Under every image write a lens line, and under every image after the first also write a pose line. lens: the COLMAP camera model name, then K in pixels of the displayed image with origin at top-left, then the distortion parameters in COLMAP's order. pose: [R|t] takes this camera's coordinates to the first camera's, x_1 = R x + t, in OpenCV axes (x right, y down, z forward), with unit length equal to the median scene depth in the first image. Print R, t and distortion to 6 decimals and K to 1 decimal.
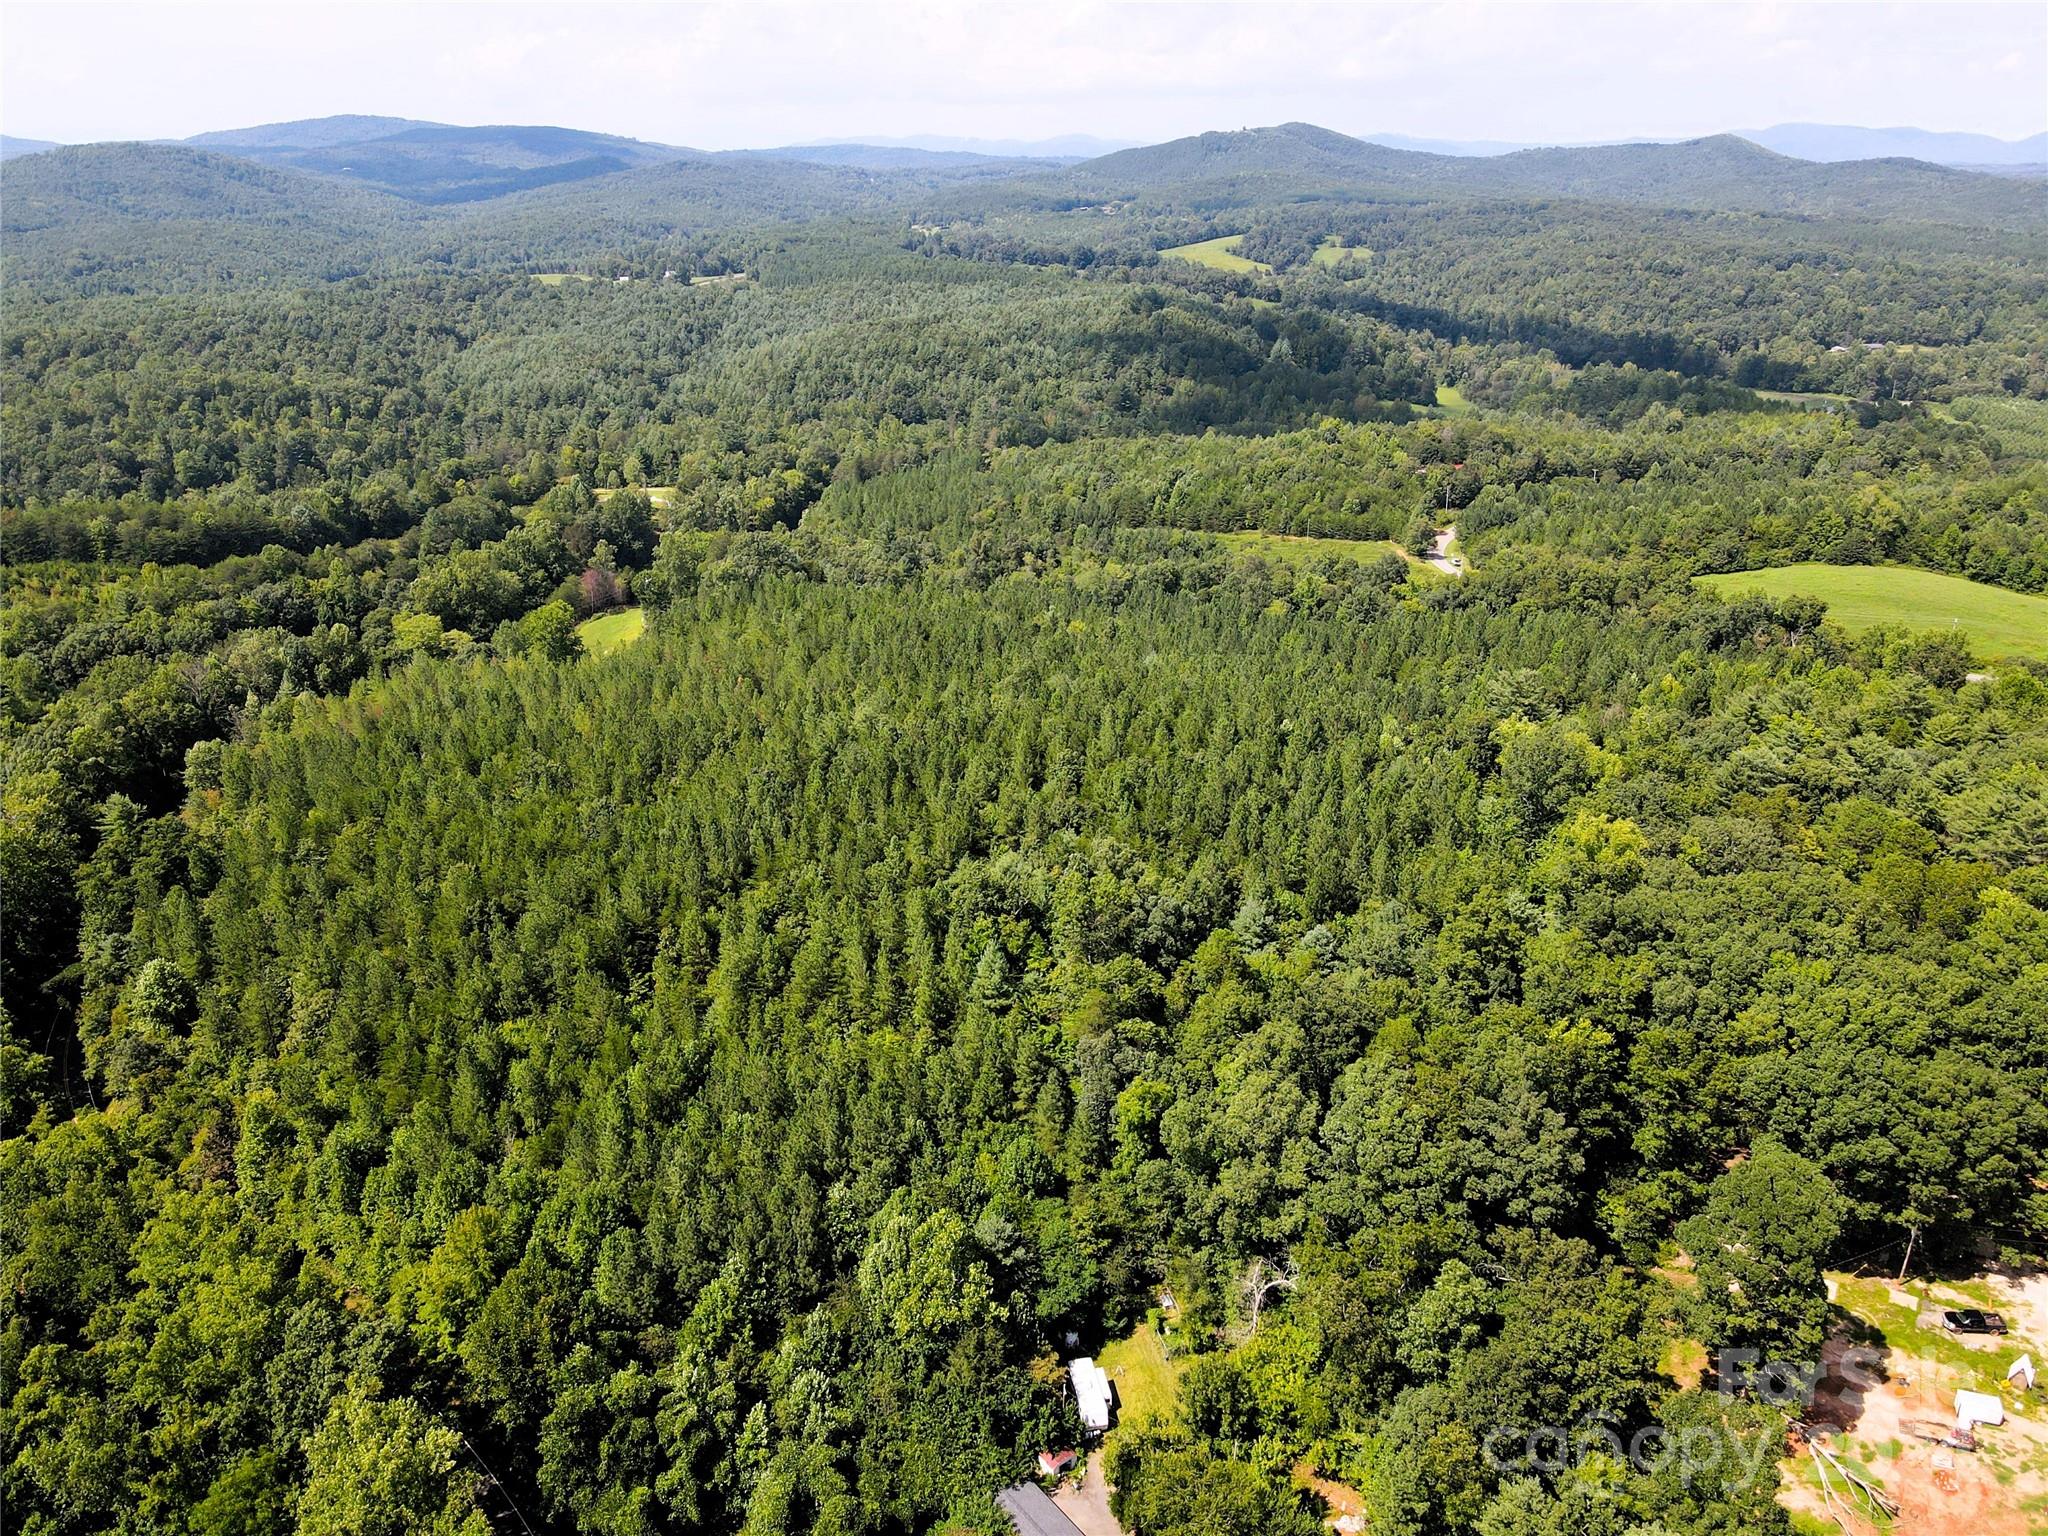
lens RADIAL K [[1500.7, 0, 1006.6], [0, 1500.7, 785.6], [0, 0, 1]] dist [0.005852, 0.021959]
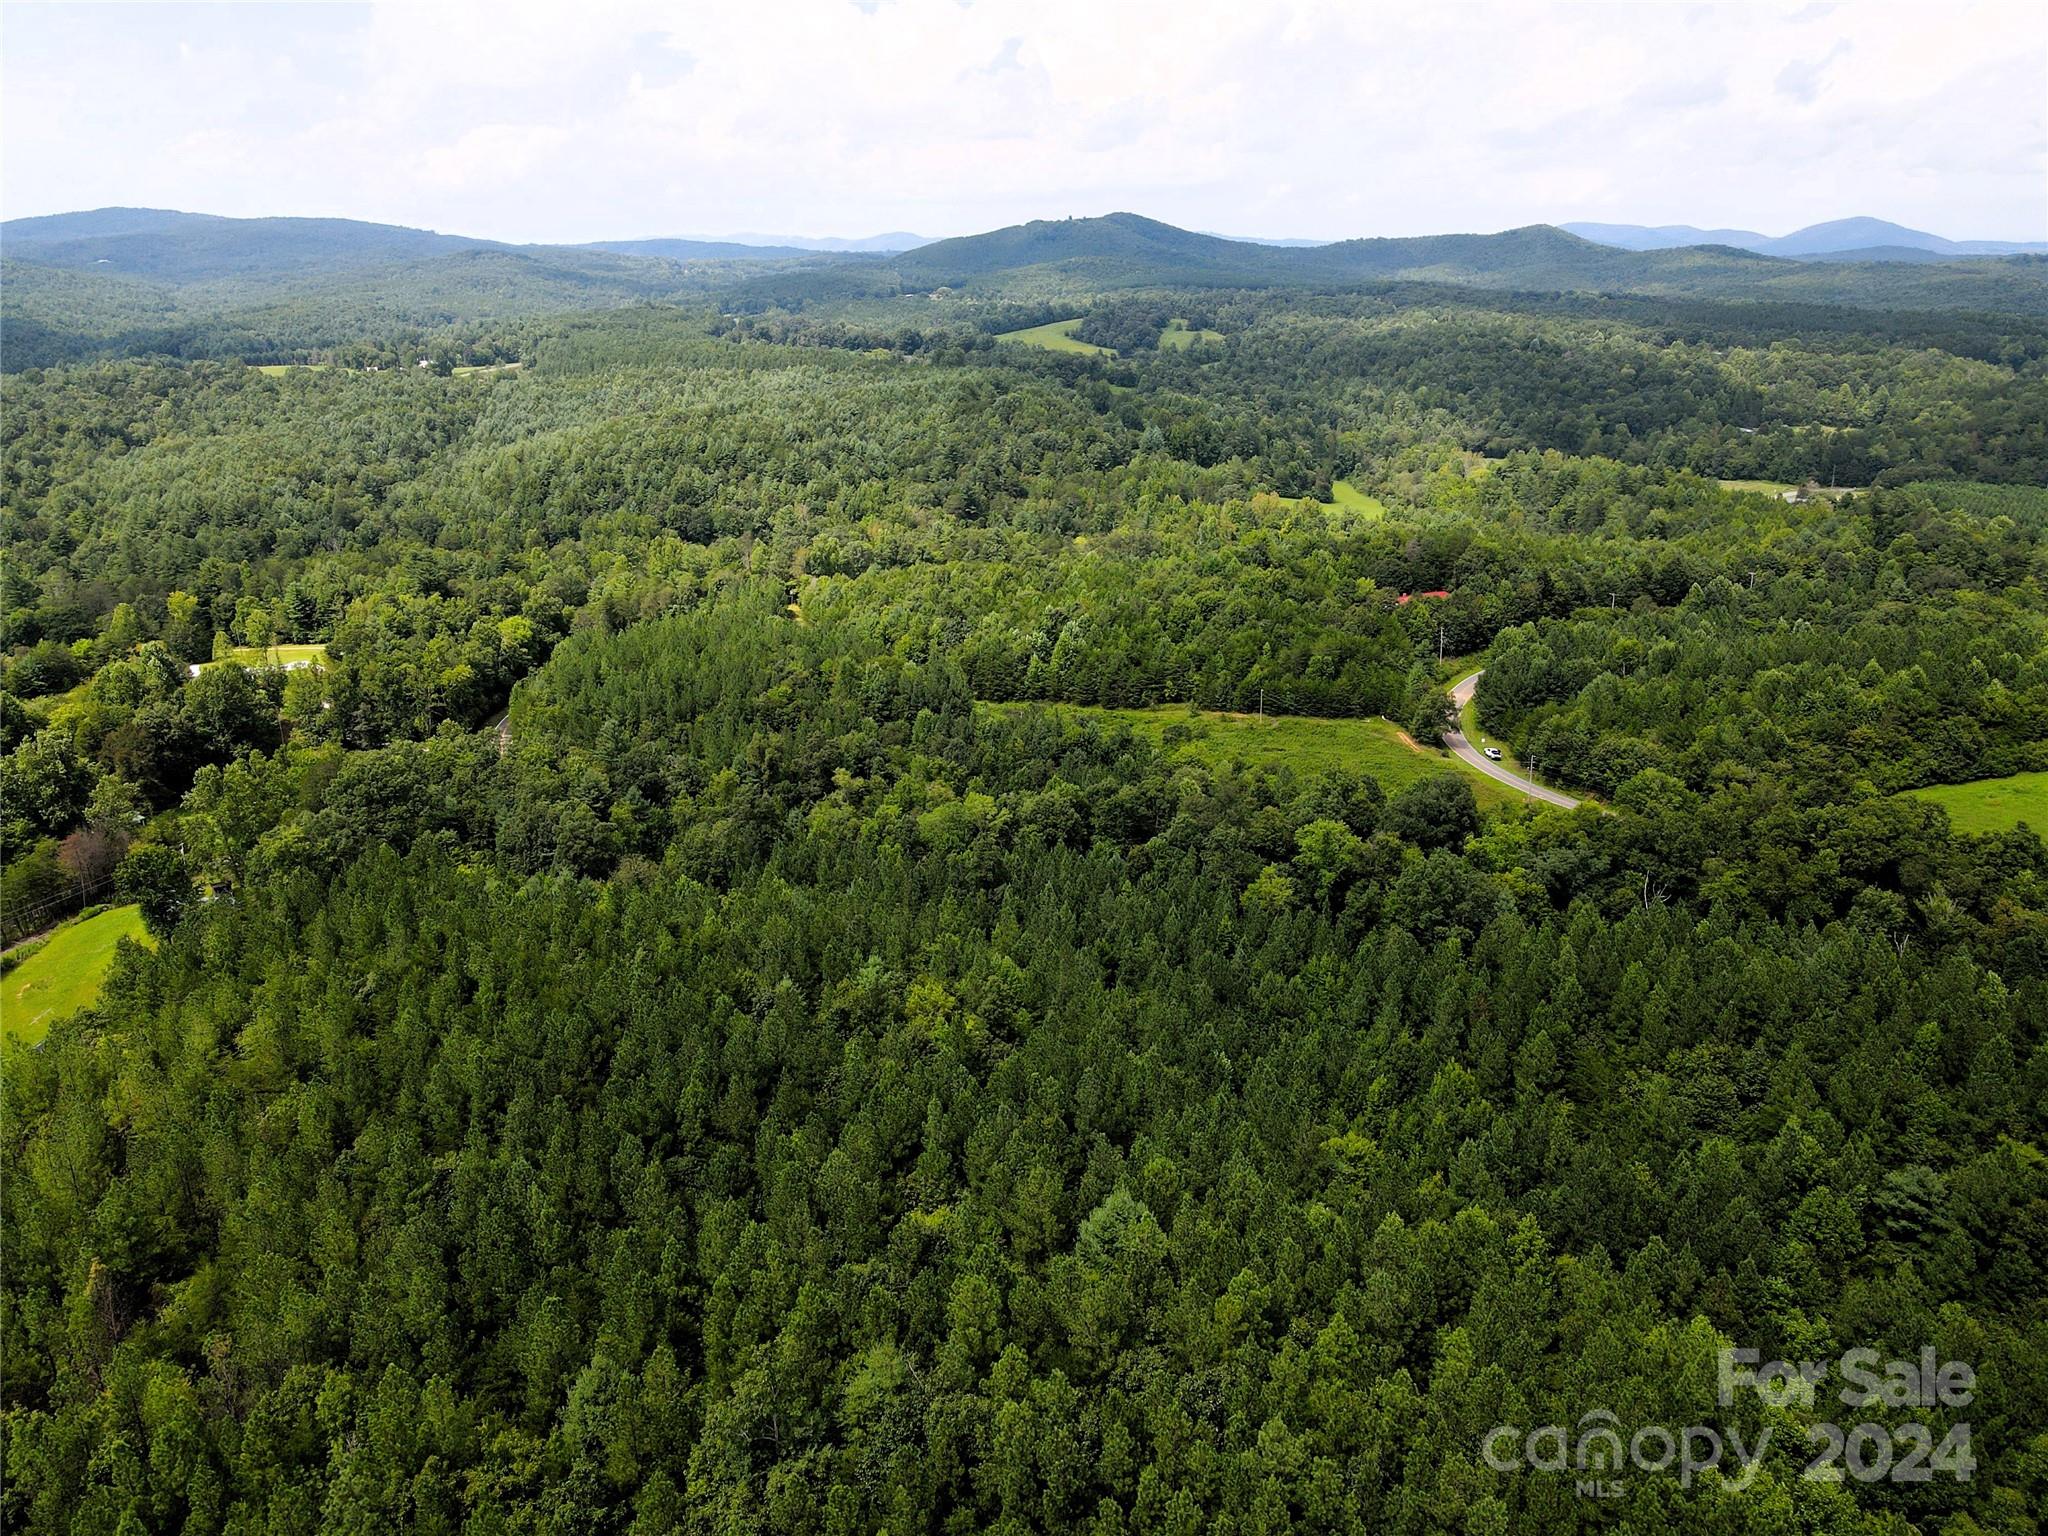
lens RADIAL K [[1500.7, 0, 1010.4], [0, 1500.7, 769.1], [0, 0, 1]] dist [0.005852, 0.021959]
pose [[0.993694, -0.038375, 0.105355, 0.012672], [0.045409, 0.996839, -0.065192, -0.074745], [-0.102520, 0.069565, 0.992295, 0.252403]]
